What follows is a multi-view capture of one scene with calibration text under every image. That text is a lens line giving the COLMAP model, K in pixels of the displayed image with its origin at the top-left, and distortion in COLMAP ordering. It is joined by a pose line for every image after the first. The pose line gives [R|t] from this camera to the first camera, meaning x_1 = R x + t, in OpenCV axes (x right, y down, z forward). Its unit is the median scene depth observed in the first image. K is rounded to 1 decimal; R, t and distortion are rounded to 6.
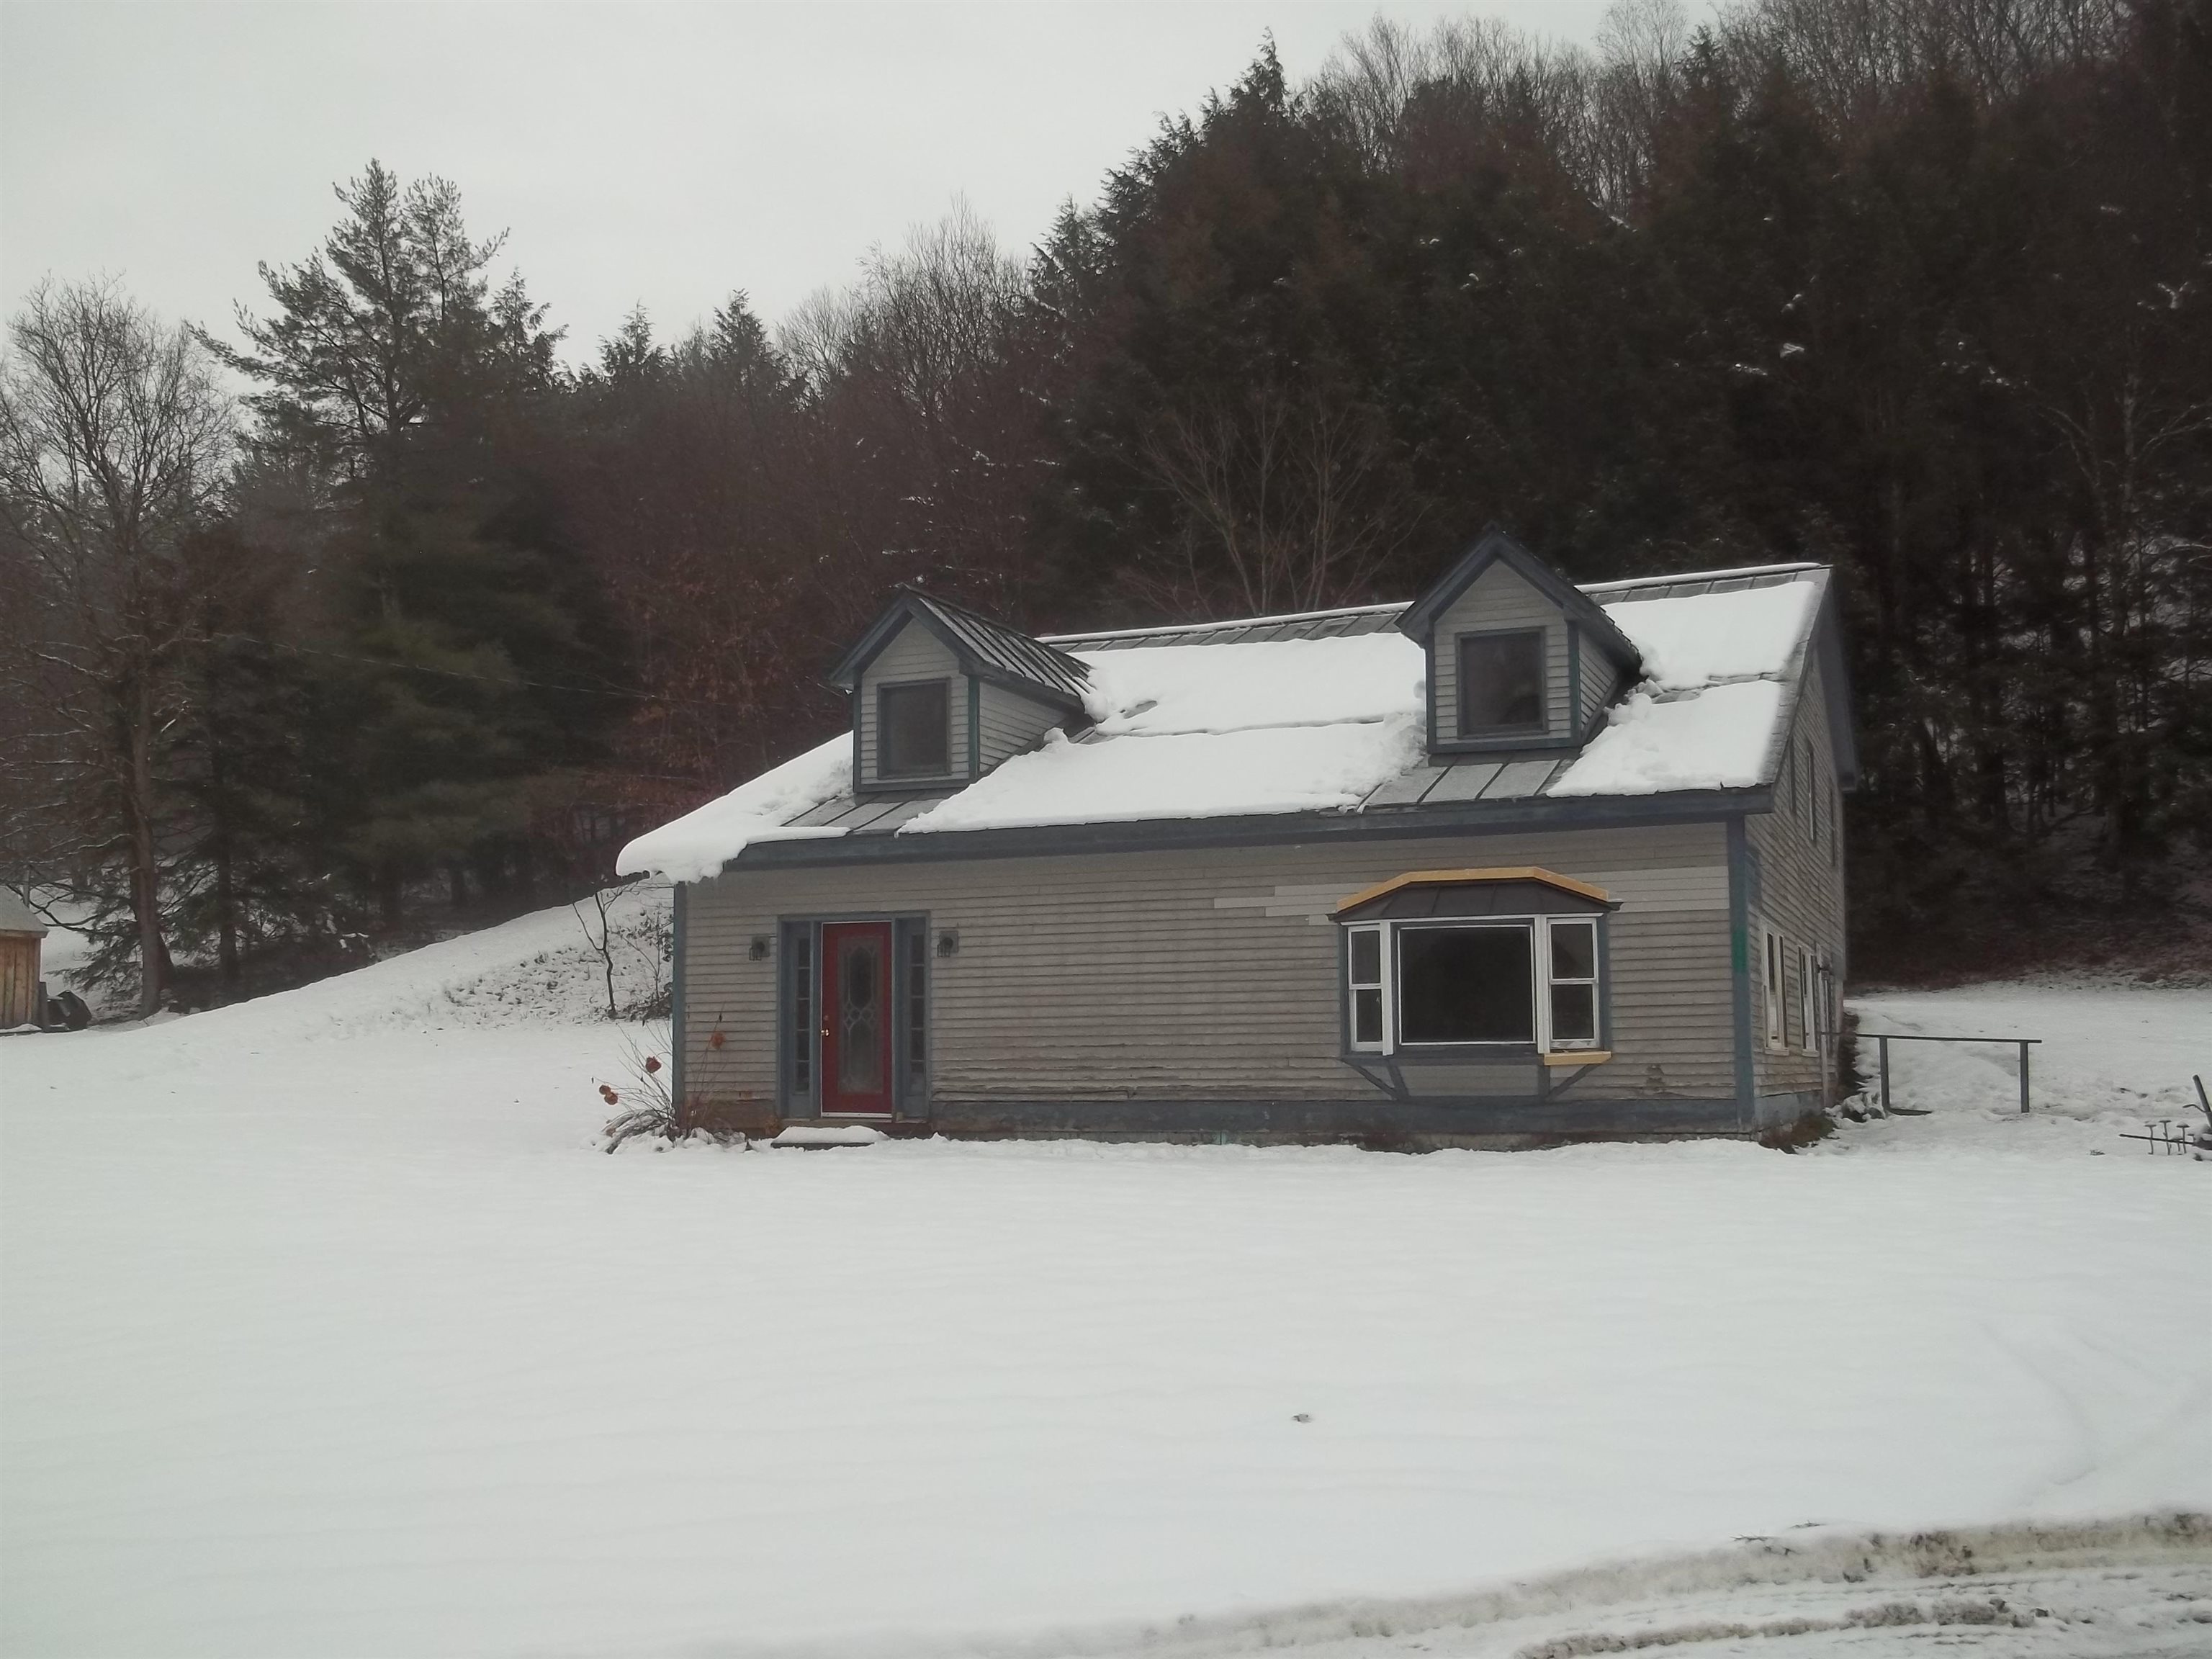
lens RADIAL K [[2160.6, 0, 1106.0], [0, 2160.6, 829.5], [0, 0, 1]] dist [-0.122562, 0.126609]
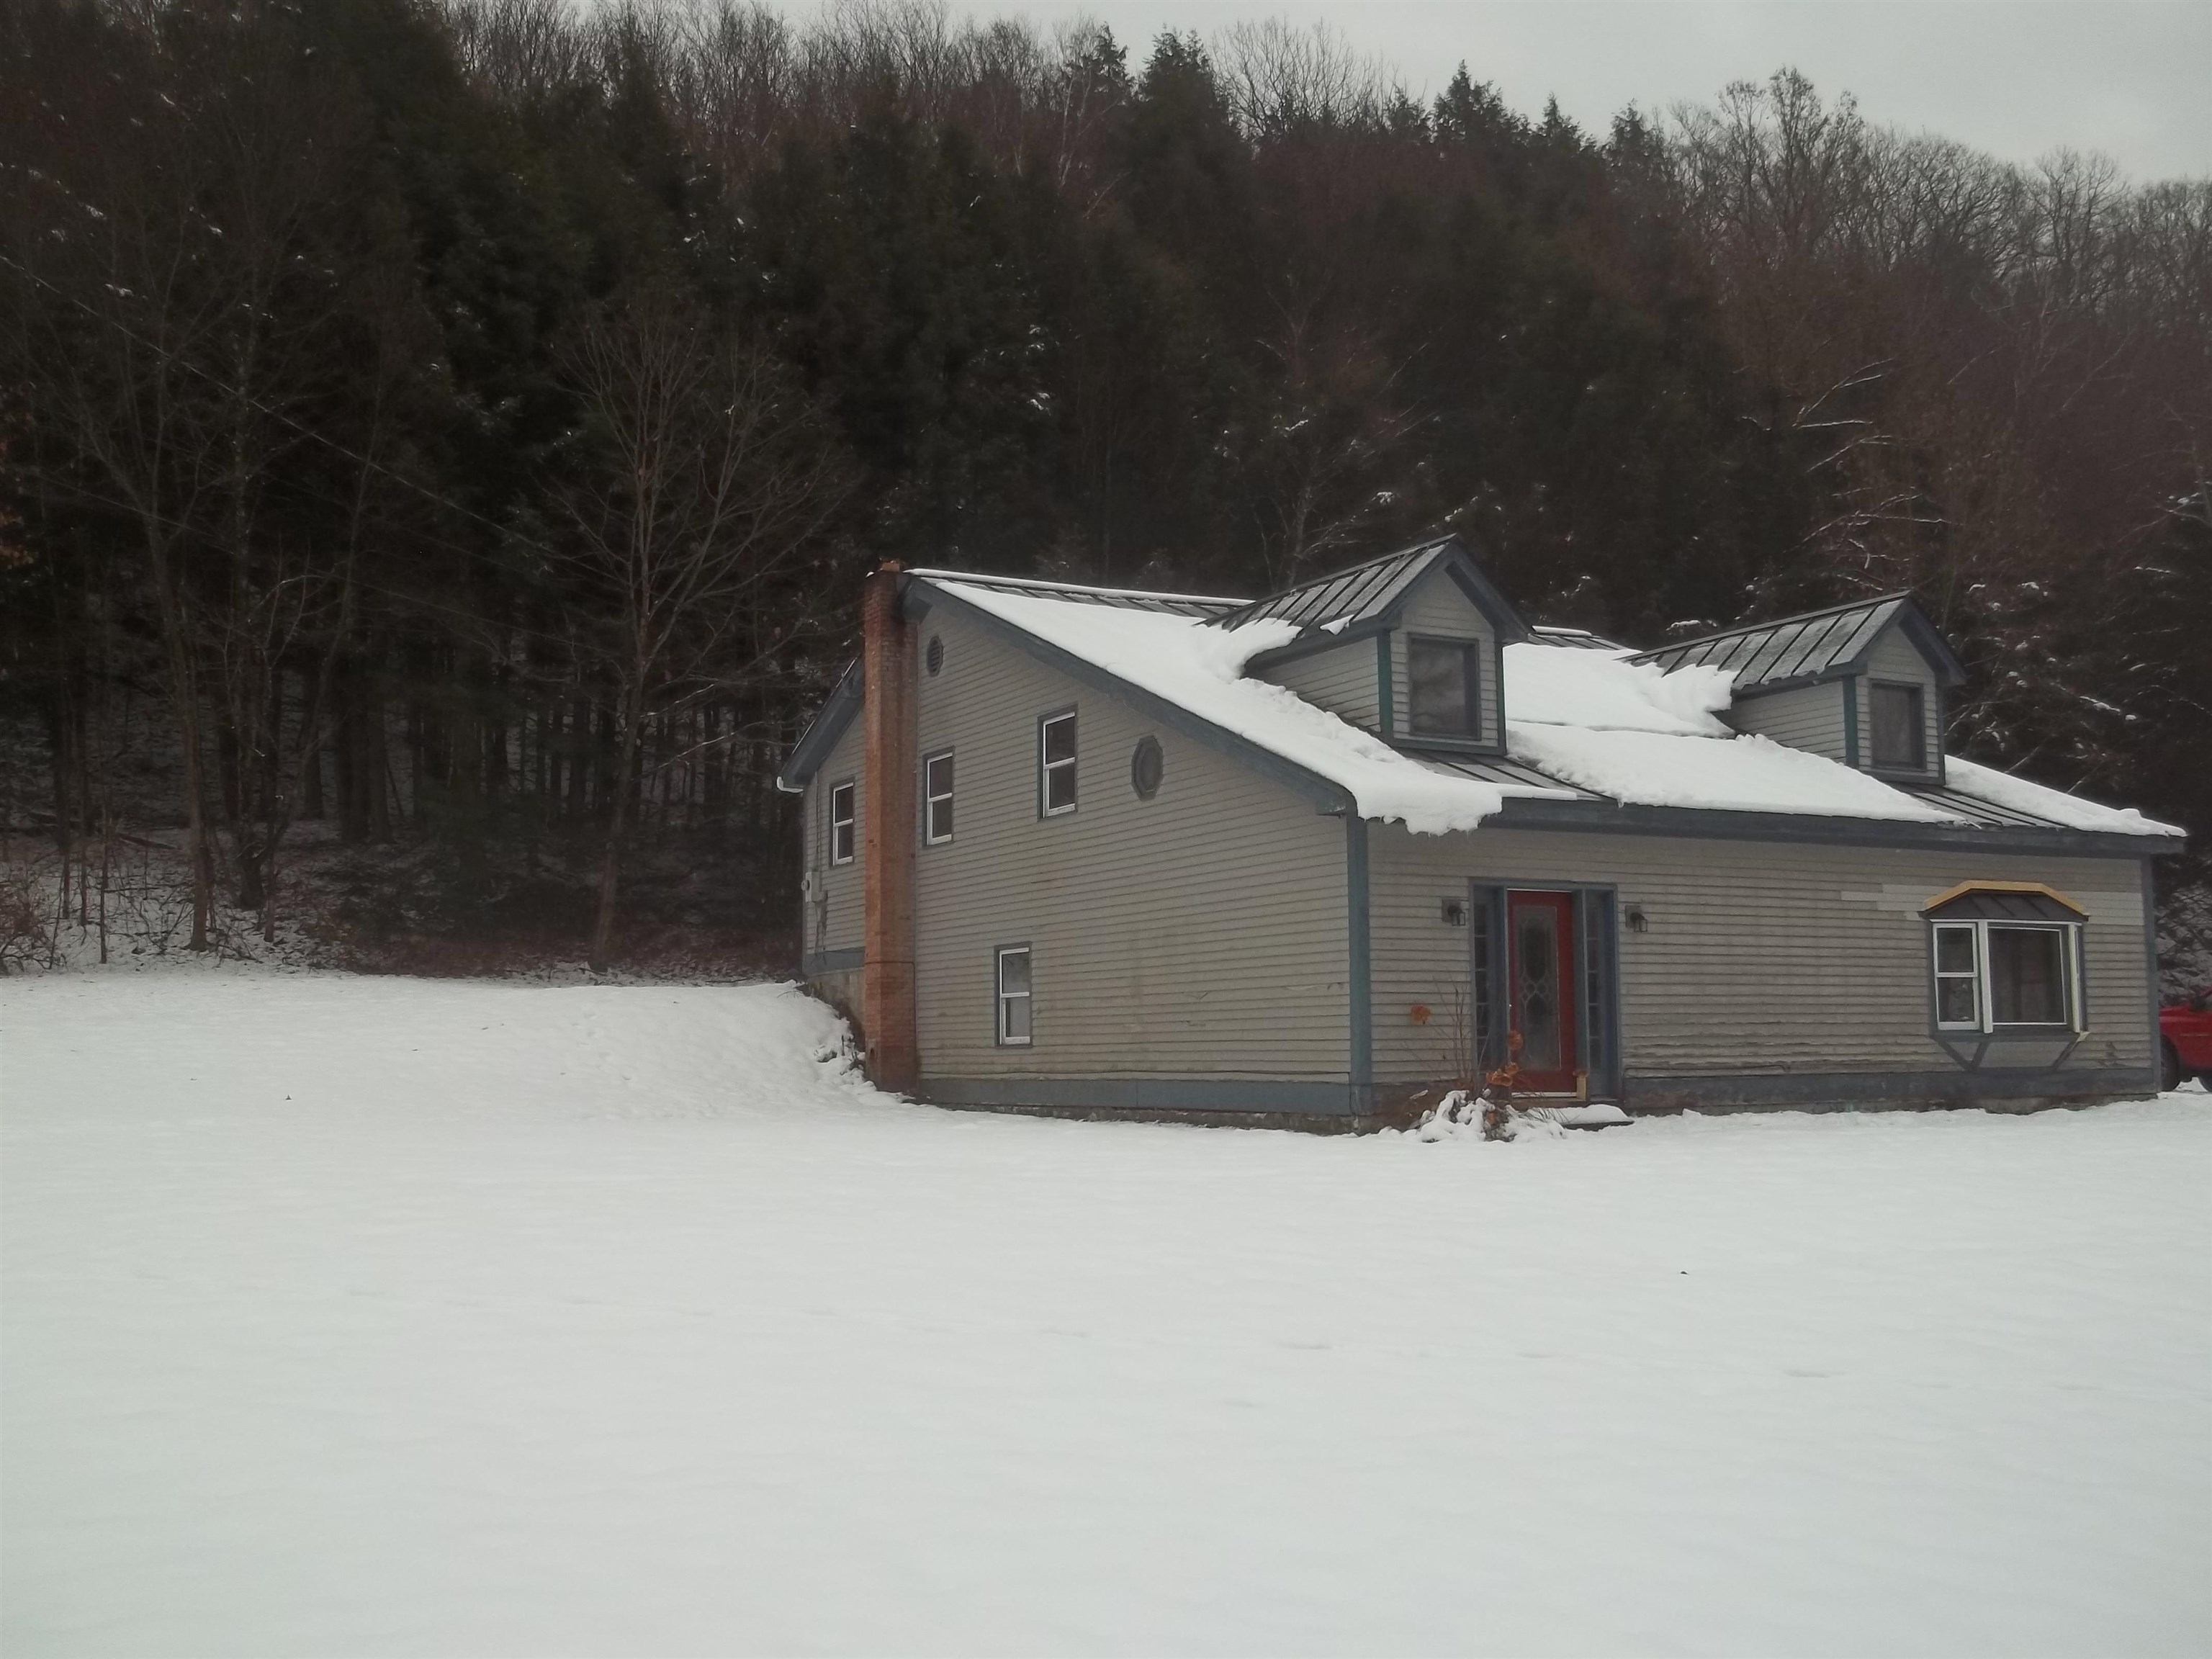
lens RADIAL K [[2160.6, 0, 1106.0], [0, 2160.6, 829.5], [0, 0, 1]] dist [-0.122562, 0.126609]
pose [[0.662465, 0.079909, 0.744818, -1.010348], [-0.083683, 0.995965, -0.032423, 0.067023], [-0.744404, -0.040850, 0.666479, 0.548640]]
